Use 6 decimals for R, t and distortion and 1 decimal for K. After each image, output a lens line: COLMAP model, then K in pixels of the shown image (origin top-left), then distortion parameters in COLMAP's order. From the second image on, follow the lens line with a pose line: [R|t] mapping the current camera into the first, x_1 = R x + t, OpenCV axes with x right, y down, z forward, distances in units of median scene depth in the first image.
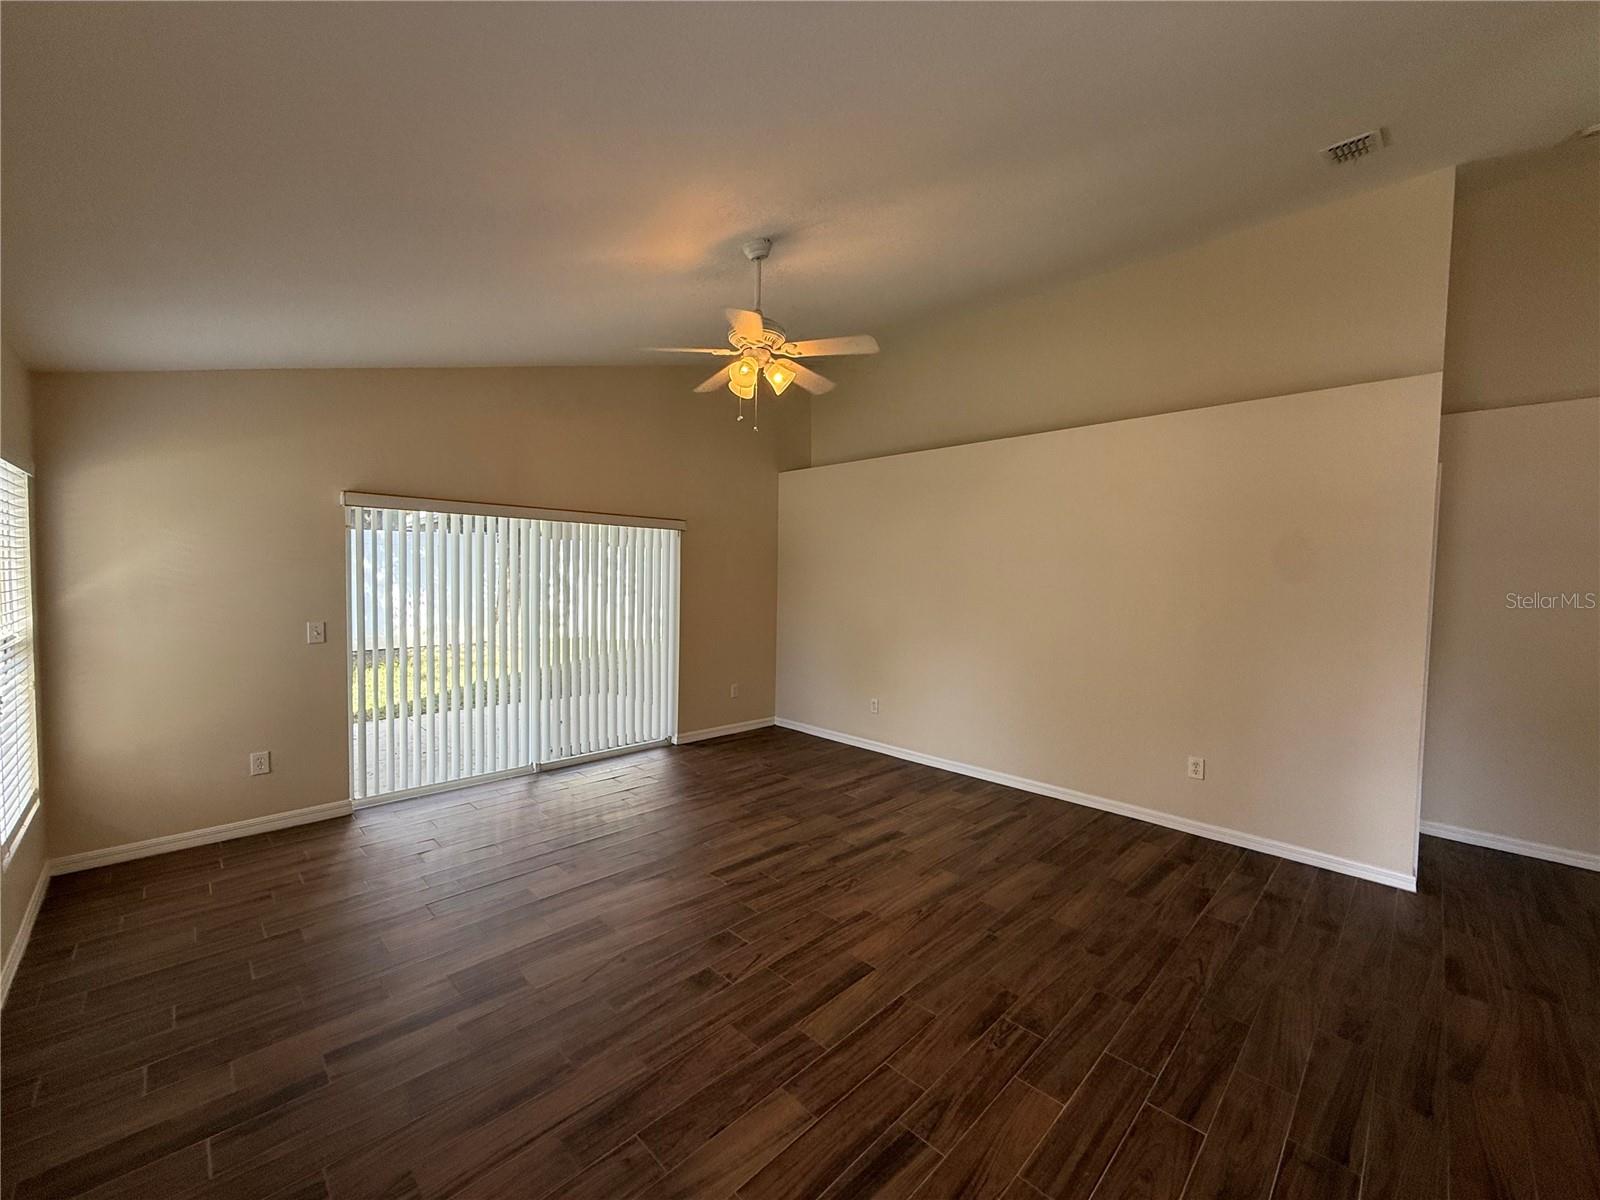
lens RADIAL K [[637.6, 0, 808.4], [0, 637.6, 605.5], [0, 0, 1]] dist [-0.000939, -0.000052]
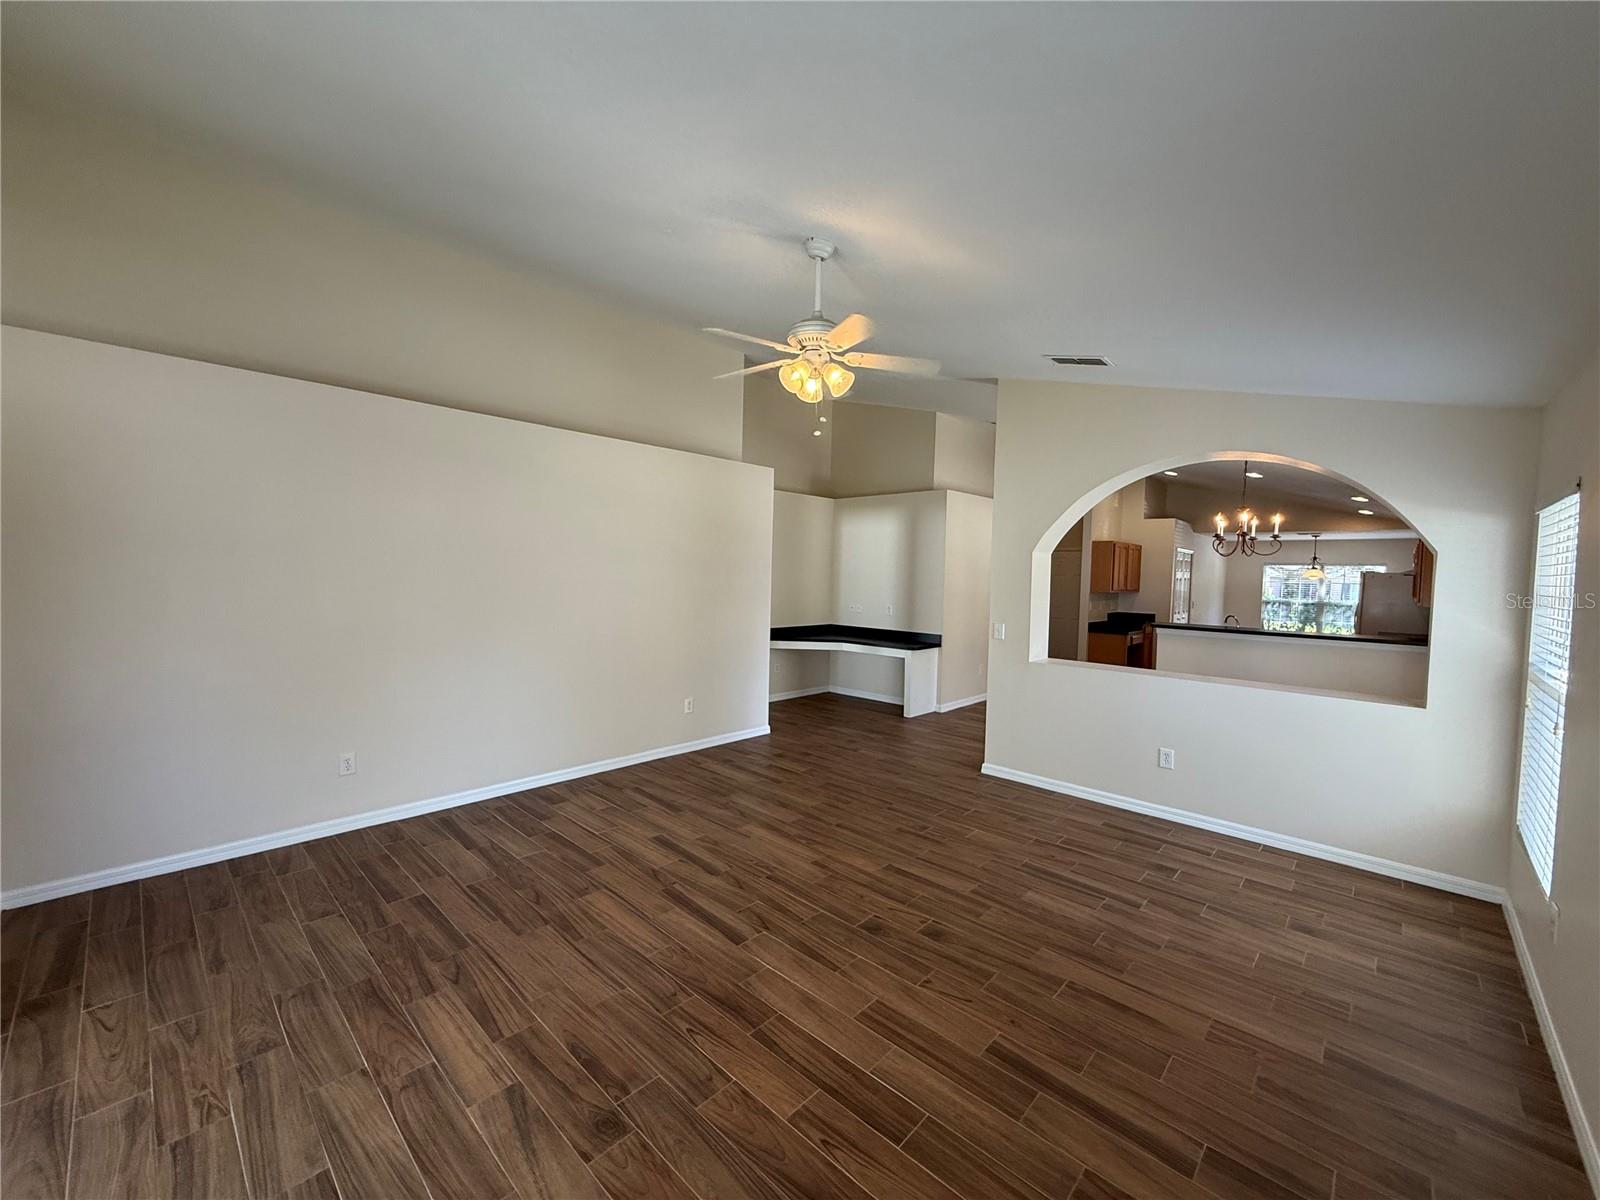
lens RADIAL K [[637.6, 0, 798.2], [0, 637.6, 594.9], [0, 0, 1]] dist [-0.000939, -0.000052]
pose [[-0.025031, -0.050182, 0.998426, -0.858273], [0.023379, 0.998437, 0.050769, -0.059775], [-0.999413, 0.024613, -0.023819, 0.843963]]
